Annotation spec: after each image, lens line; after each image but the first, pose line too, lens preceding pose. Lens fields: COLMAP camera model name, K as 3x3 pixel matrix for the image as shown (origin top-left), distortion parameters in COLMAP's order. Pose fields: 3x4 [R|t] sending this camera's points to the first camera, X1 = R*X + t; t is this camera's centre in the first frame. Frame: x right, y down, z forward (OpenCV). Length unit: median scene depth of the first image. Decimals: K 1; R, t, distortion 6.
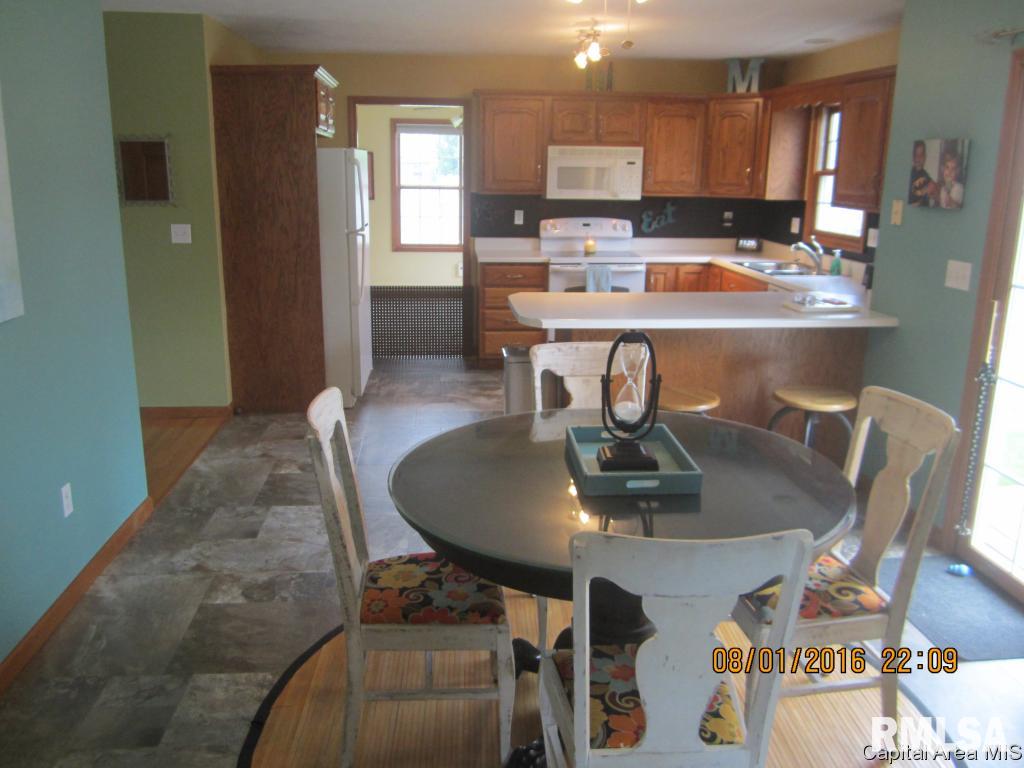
lens RADIAL K [[837.9, 0, 507.0], [0, 837.9, 381.5], [0, 0, 1]] dist [-0.063067, 0.040208]
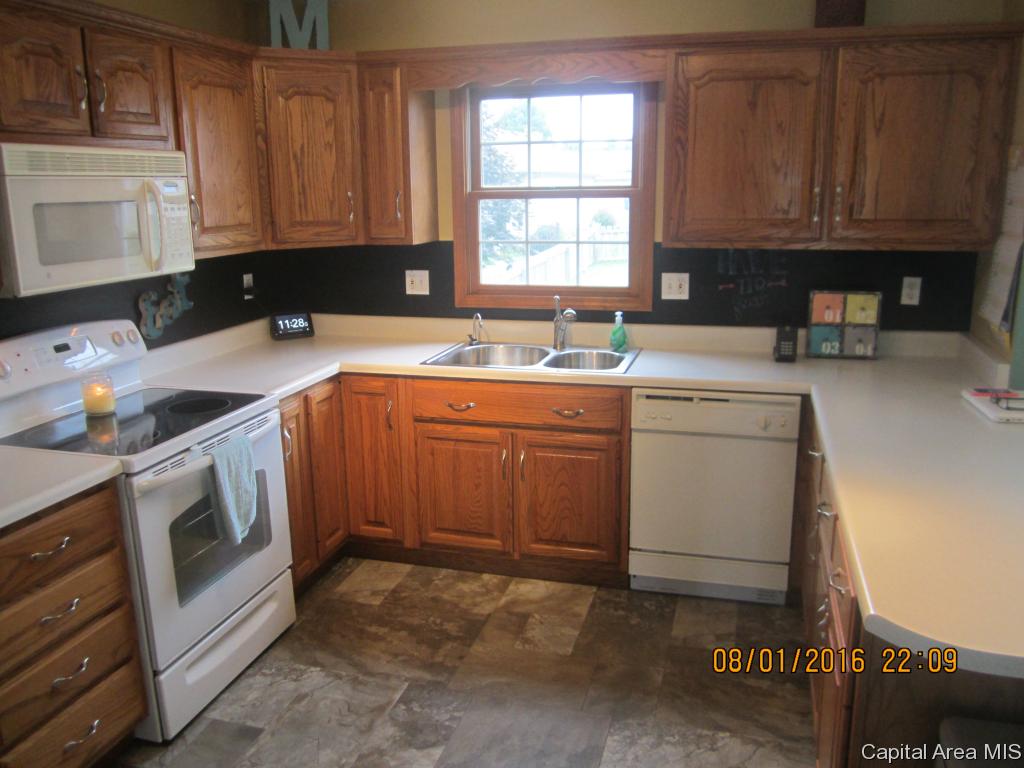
lens RADIAL K [[837.9, 0, 514.0], [0, 837.9, 383.9], [0, 0, 1]] dist [-0.063067, 0.040208]
pose [[0.358127, -0.228077, 0.905387, -0.194544], [0.249864, 0.957748, 0.142433, -0.183008], [-0.899618, 0.175214, 0.399983, 0.692299]]
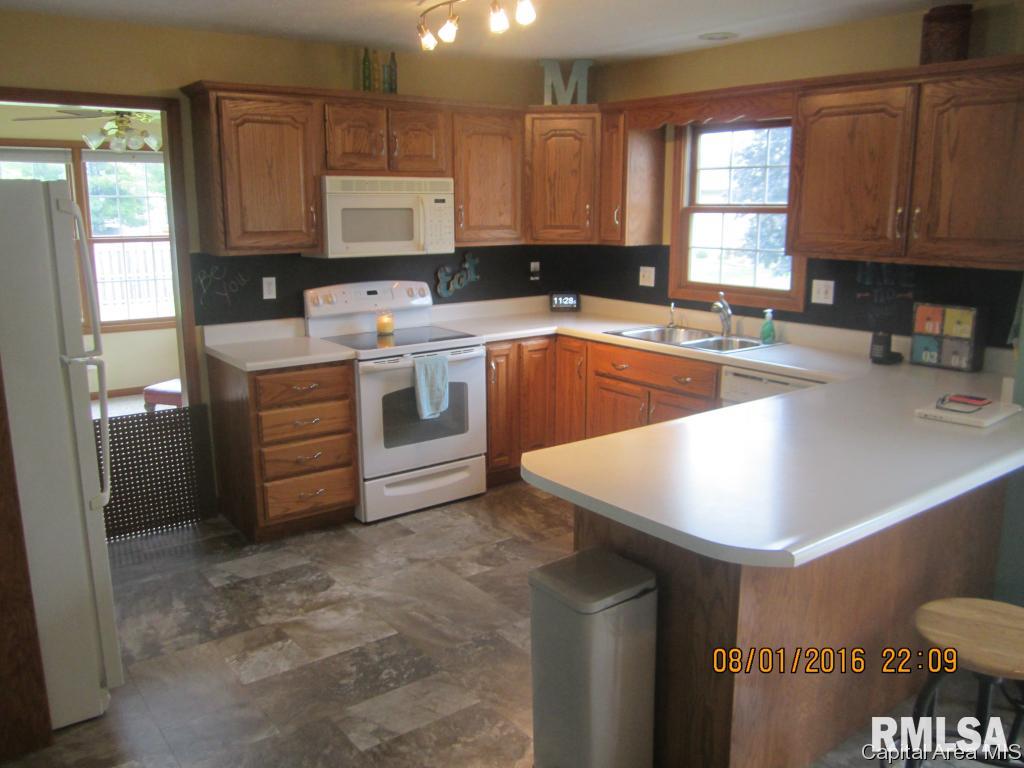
lens RADIAL K [[837.9, 0, 509.5], [0, 837.9, 383.1], [0, 0, 1]] dist [-0.063067, 0.040208]
pose [[0.849205, -0.122590, 0.513637, -0.175020], [0.142394, 0.989810, 0.000816, -0.105734], [-0.508503, 0.072446, 0.858007, 0.391935]]
